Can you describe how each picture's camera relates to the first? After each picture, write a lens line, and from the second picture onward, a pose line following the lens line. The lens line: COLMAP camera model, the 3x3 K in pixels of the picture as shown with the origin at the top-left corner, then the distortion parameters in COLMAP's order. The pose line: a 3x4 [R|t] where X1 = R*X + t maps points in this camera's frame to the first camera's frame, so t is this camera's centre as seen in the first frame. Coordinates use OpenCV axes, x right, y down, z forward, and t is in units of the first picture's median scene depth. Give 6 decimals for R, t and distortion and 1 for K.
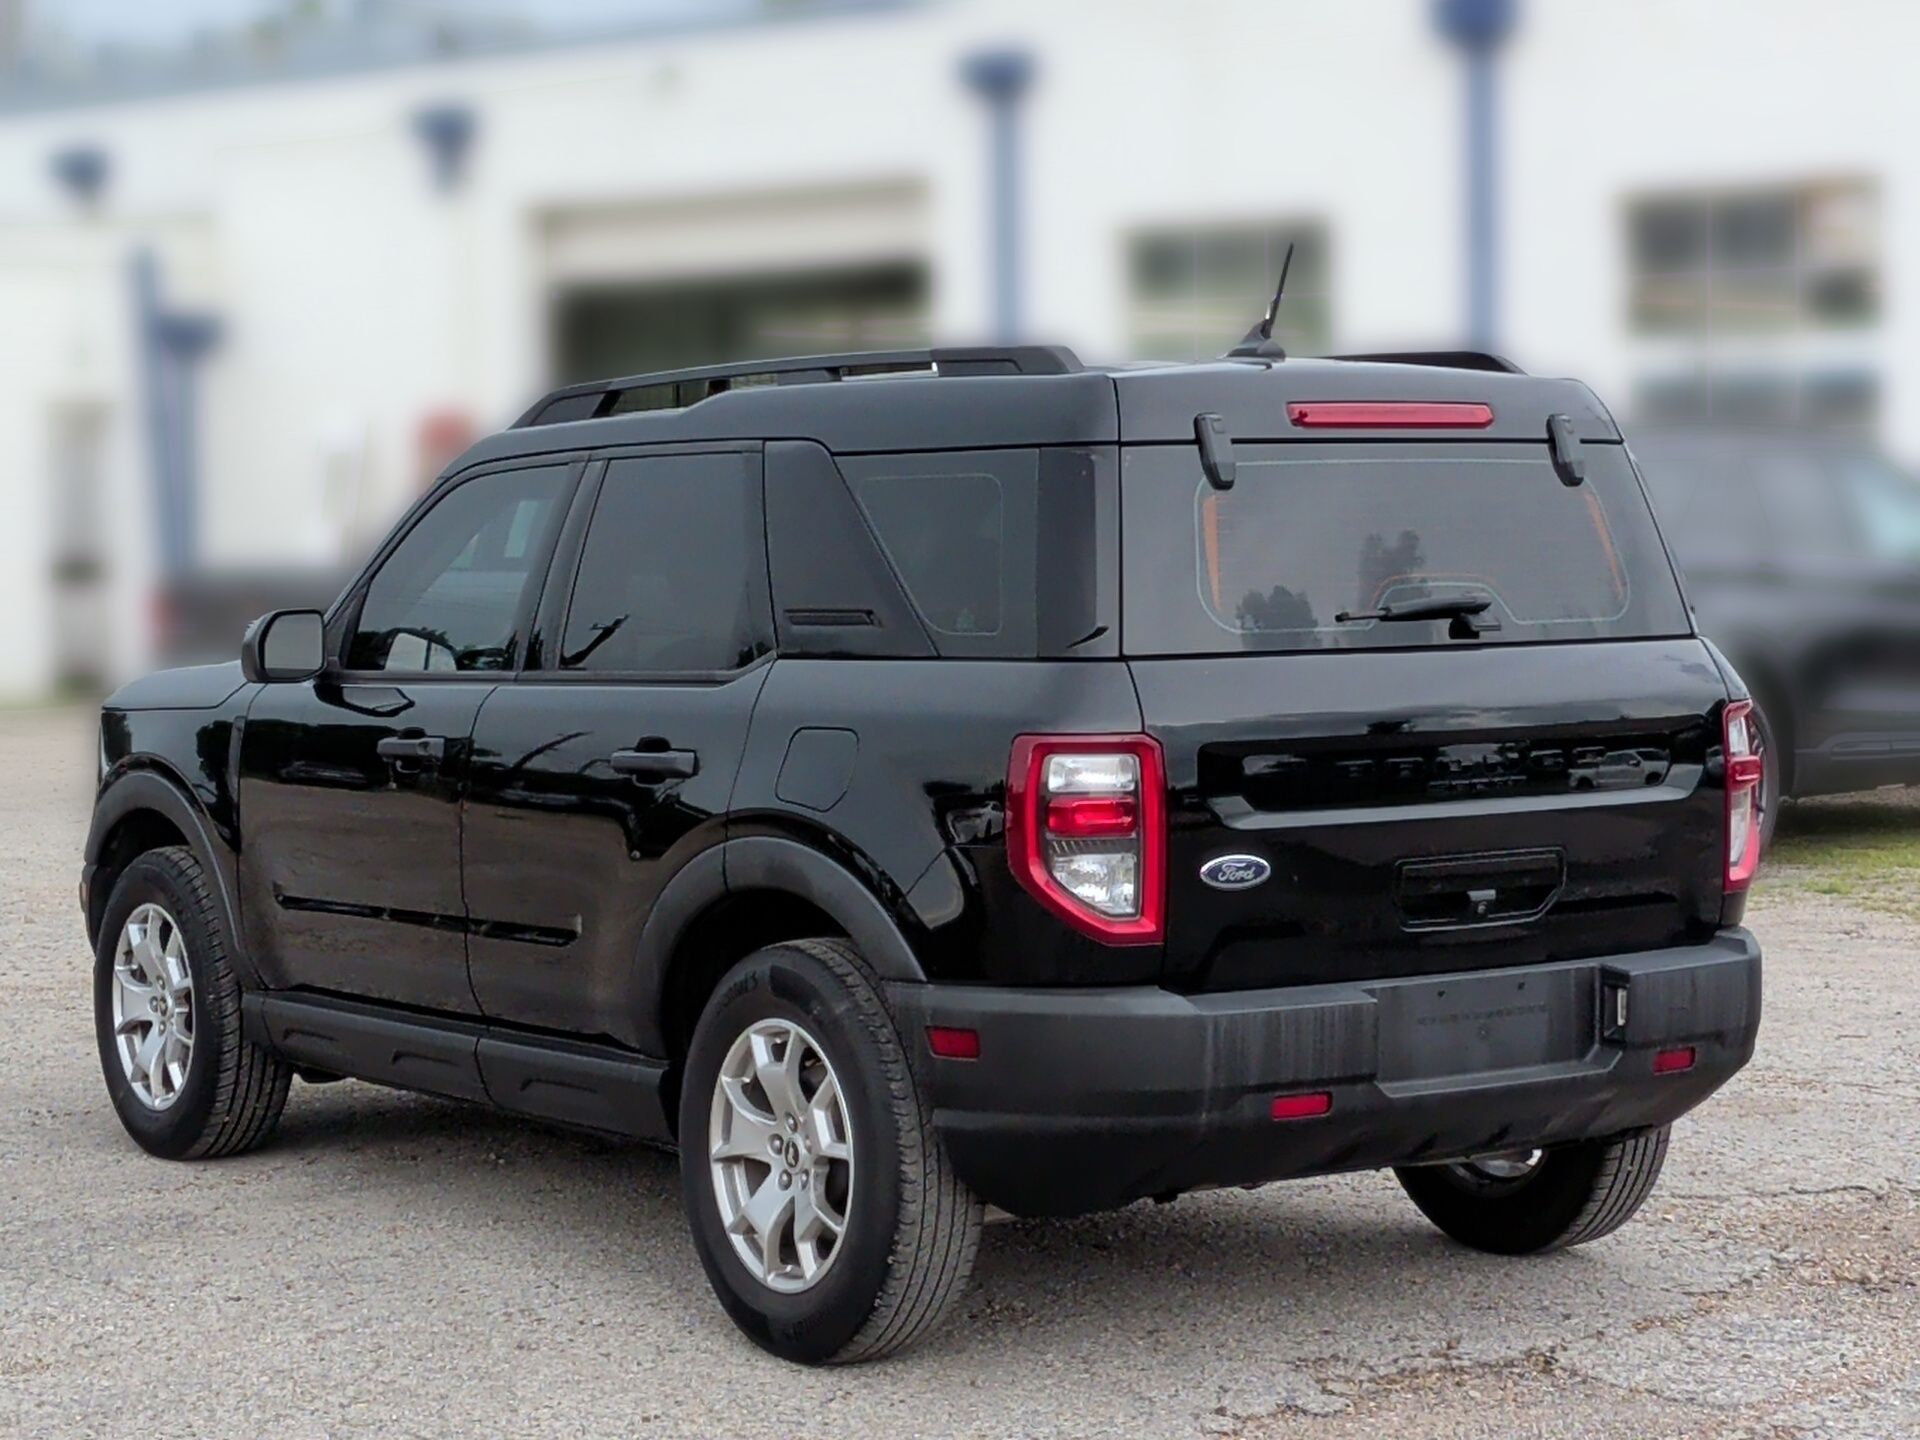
lens RADIAL K [[4511.4, 0, 960.0], [0, 4511.4, 720.0], [0, 0, 1]] dist [0.054913, 0.027779]
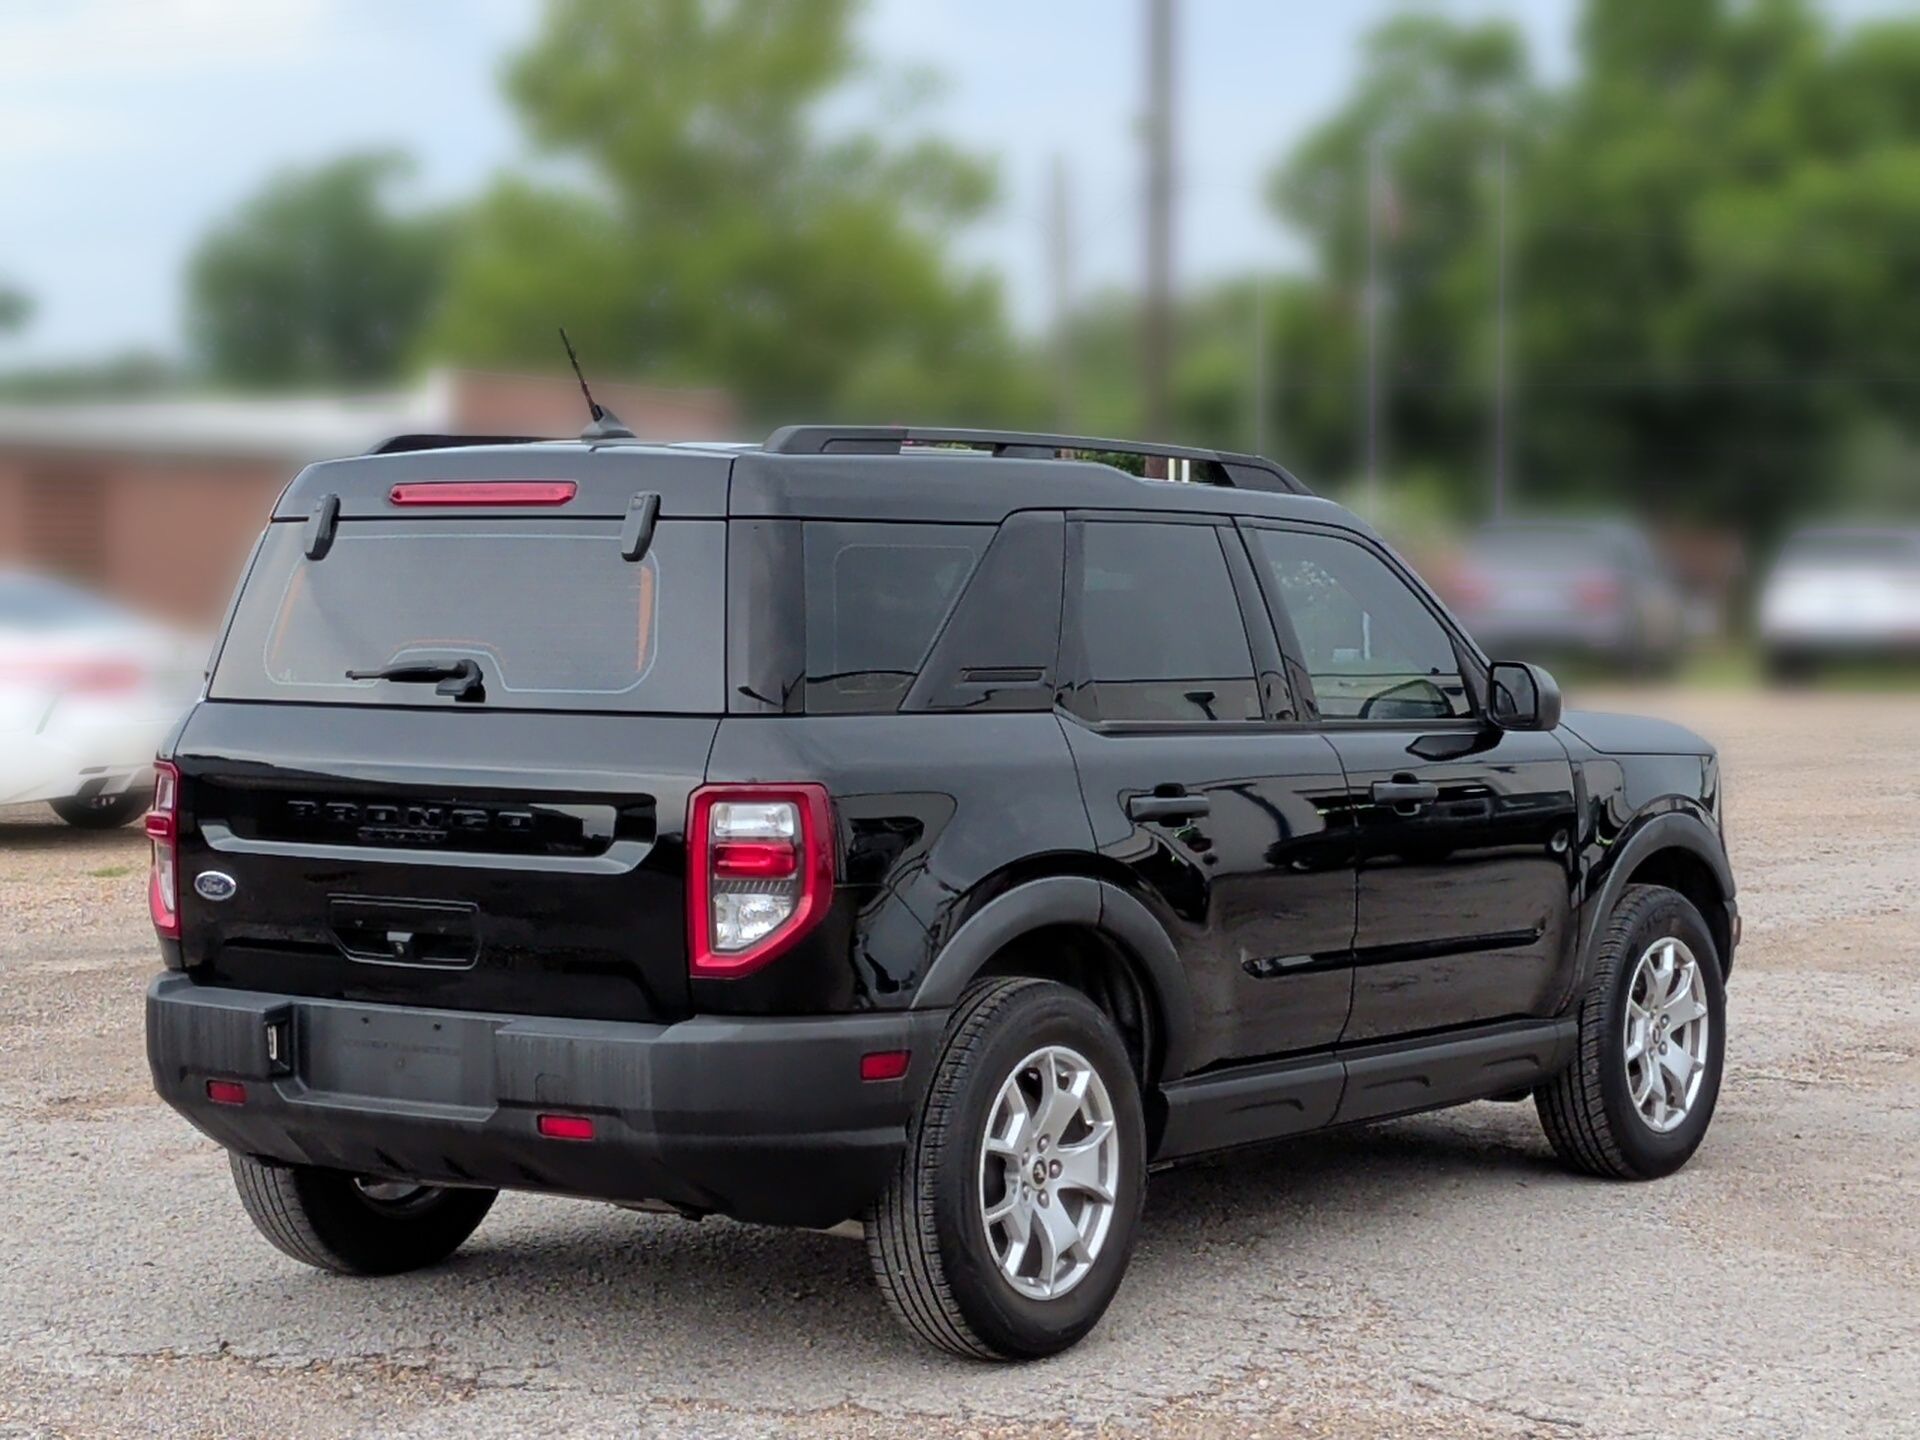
lens RADIAL K [[4016.8, 0, 960.0], [0, 4016.8, 720.0], [0, 0, 1]] dist [-0.015905, -0.035827]
pose [[0.278412, 0.045104, -0.959402, 1.072488], [-0.050587, 0.998199, 0.032248, -0.050890], [0.959129, 0.039555, 0.280192, 0.853790]]
